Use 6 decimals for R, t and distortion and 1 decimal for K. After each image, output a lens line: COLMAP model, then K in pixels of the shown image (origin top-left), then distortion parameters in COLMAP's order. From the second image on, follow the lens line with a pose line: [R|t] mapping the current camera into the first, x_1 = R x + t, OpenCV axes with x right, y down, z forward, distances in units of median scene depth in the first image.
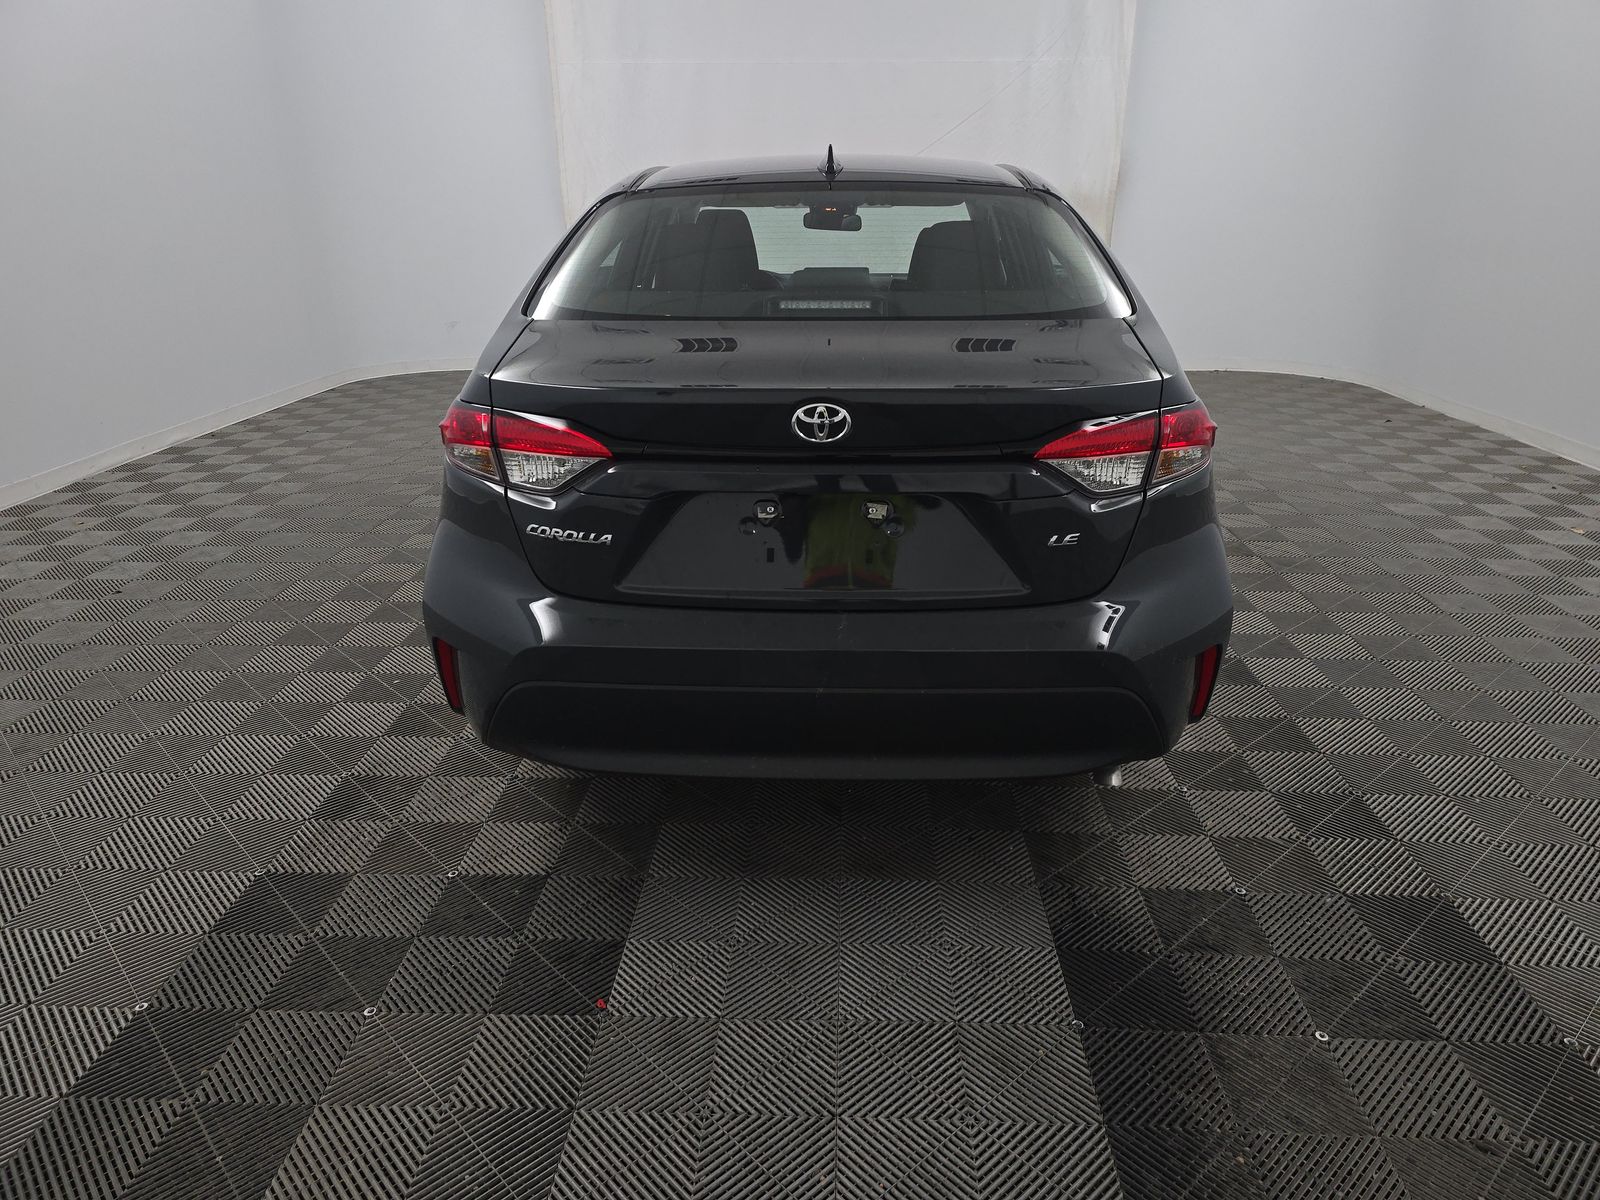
lens RADIAL K [[1082.5, 0, 800.0], [0, 1082.5, 600.0], [0, 0, 1]] dist [0.036353, 0.002390]
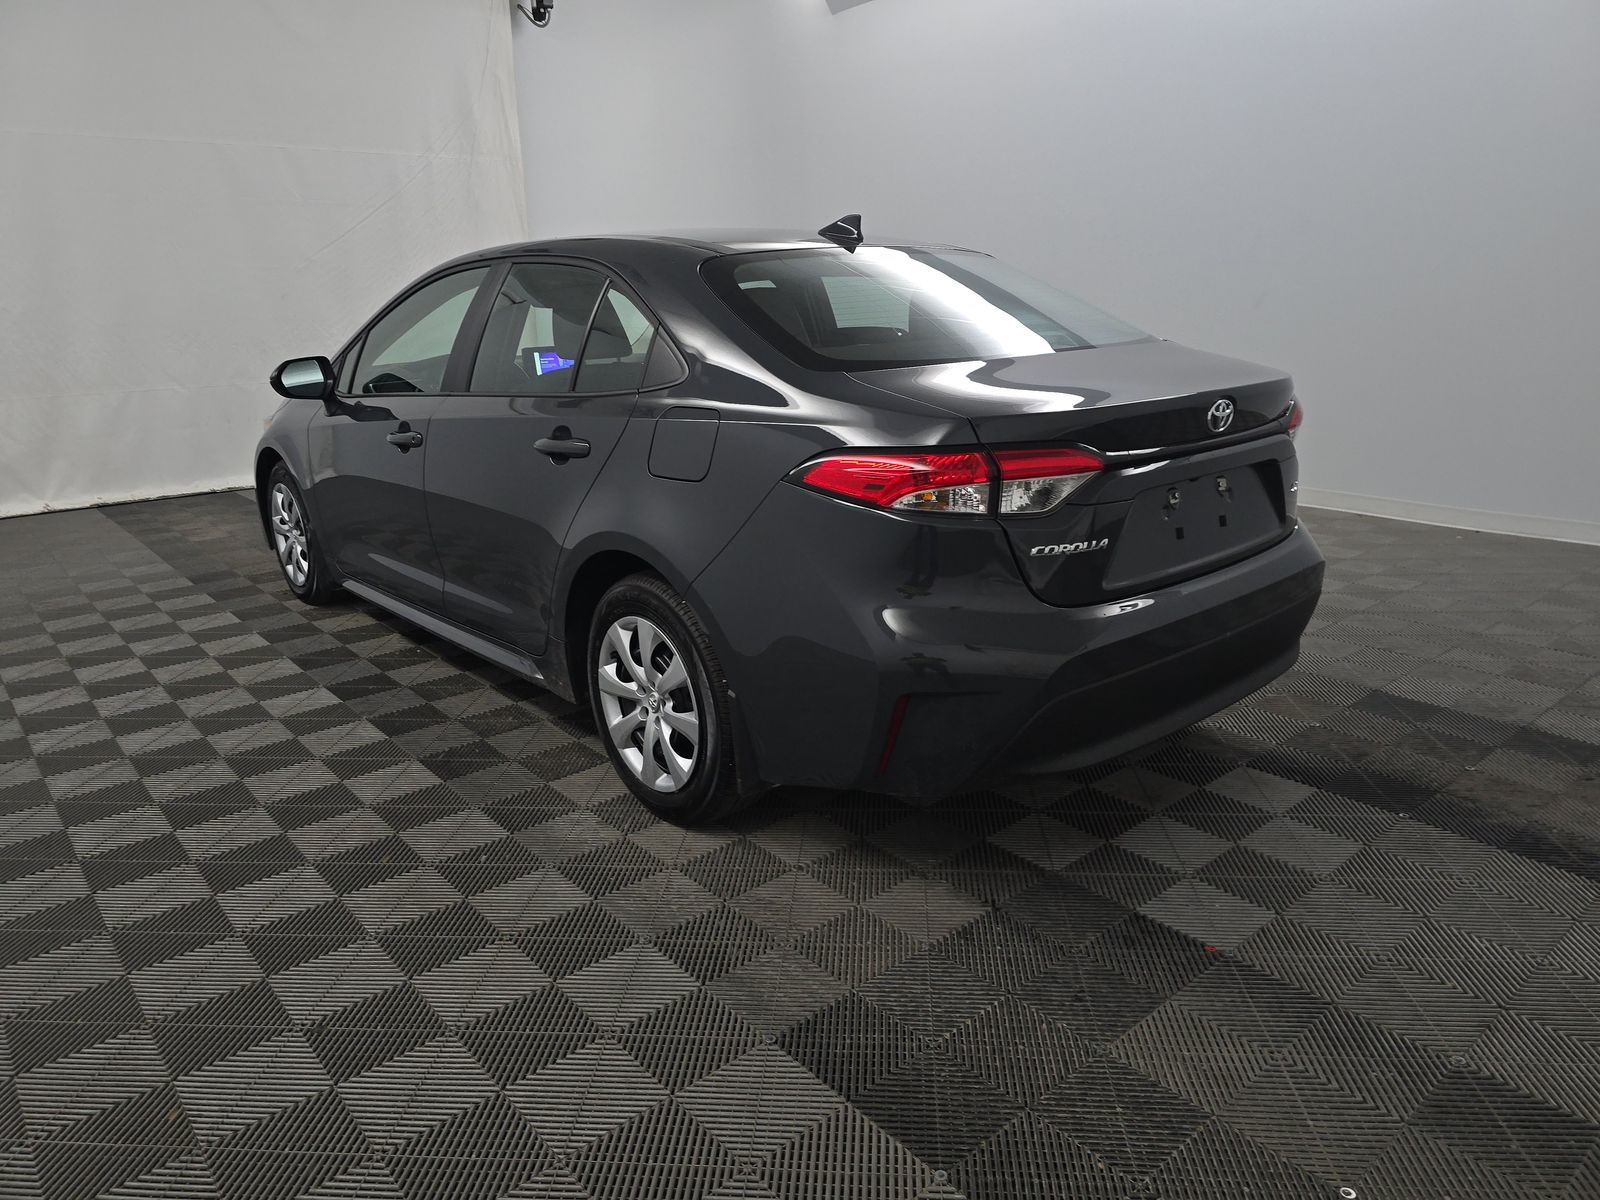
lens RADIAL K [[1086.7, 0, 798.0], [0, 1086.7, 591.0], [0, 0, 1]] dist [0.045256, -0.000571]
pose [[0.735563, -0.203742, 0.646093, -1.189986], [0.262684, 0.964868, 0.005206, -0.101344], [-0.624455, 0.165889, 0.763241, 0.365837]]
